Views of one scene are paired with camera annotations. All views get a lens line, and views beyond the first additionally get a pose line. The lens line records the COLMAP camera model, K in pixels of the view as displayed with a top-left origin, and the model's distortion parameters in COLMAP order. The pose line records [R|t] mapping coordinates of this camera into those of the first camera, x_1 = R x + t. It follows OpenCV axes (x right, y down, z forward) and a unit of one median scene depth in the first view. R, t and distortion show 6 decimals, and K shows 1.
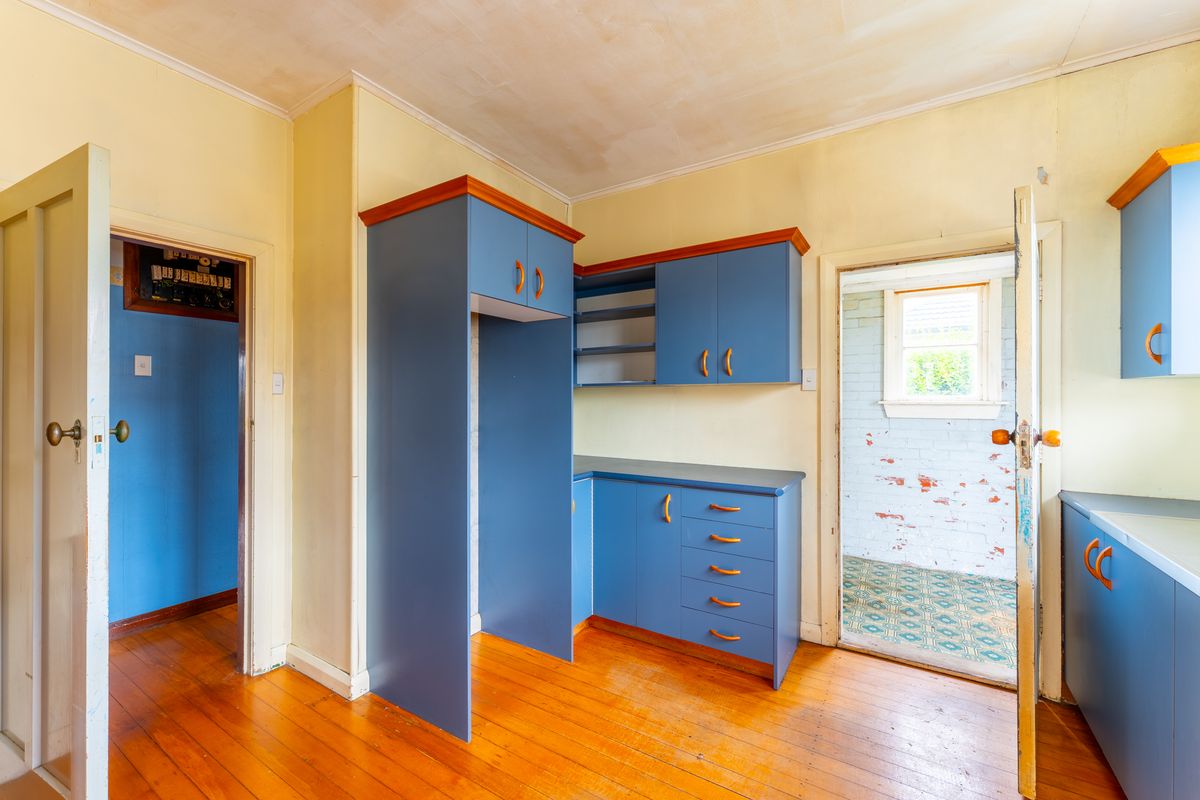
lens RADIAL K [[484.7, 0, 600.0], [0, 484.7, 400.0], [0, 0, 1]] dist [-0.000945, 0.000035]
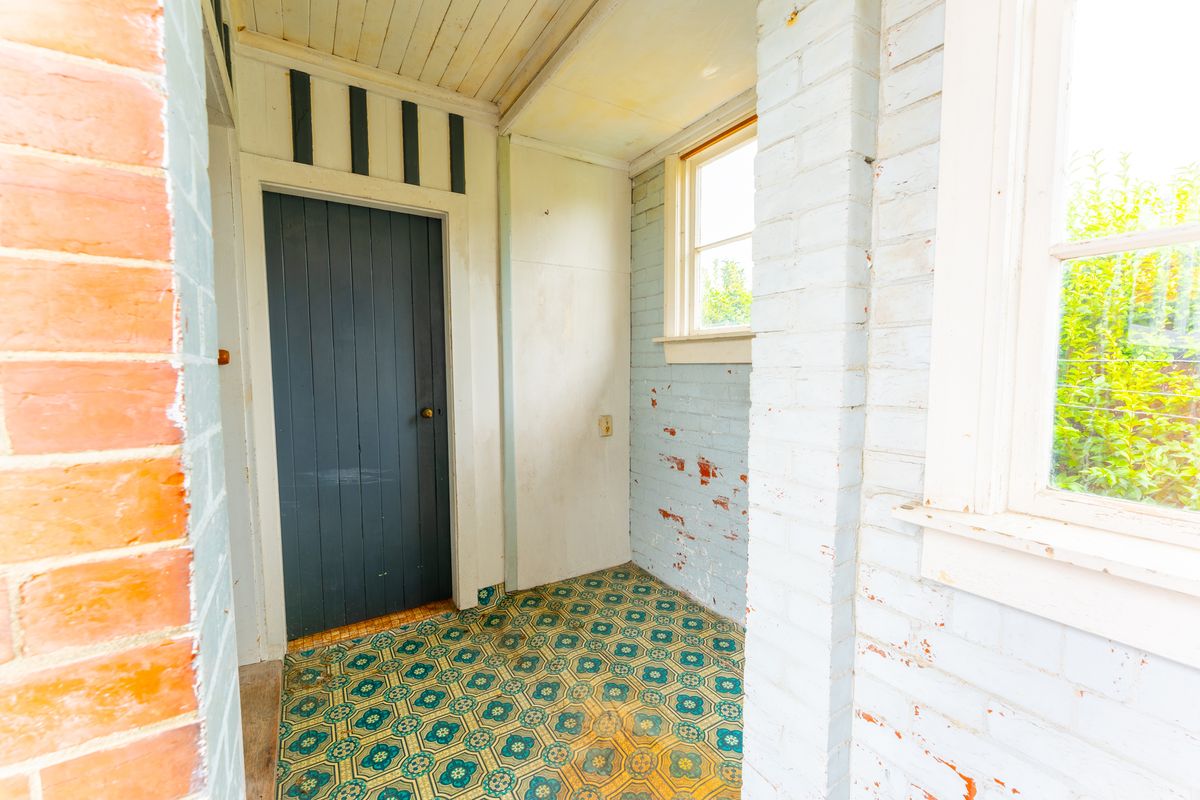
lens RADIAL K [[473.8, 0, 600.0], [0, 473.8, 400.0], [0, 0, 1]] dist [0.000134, -0.000007]
pose [[0.902329, 0.027580, -0.430166, 0.845265], [0.003399, 0.997465, 0.071083, 0.042464], [0.431035, -0.065602, 0.899947, 0.433193]]
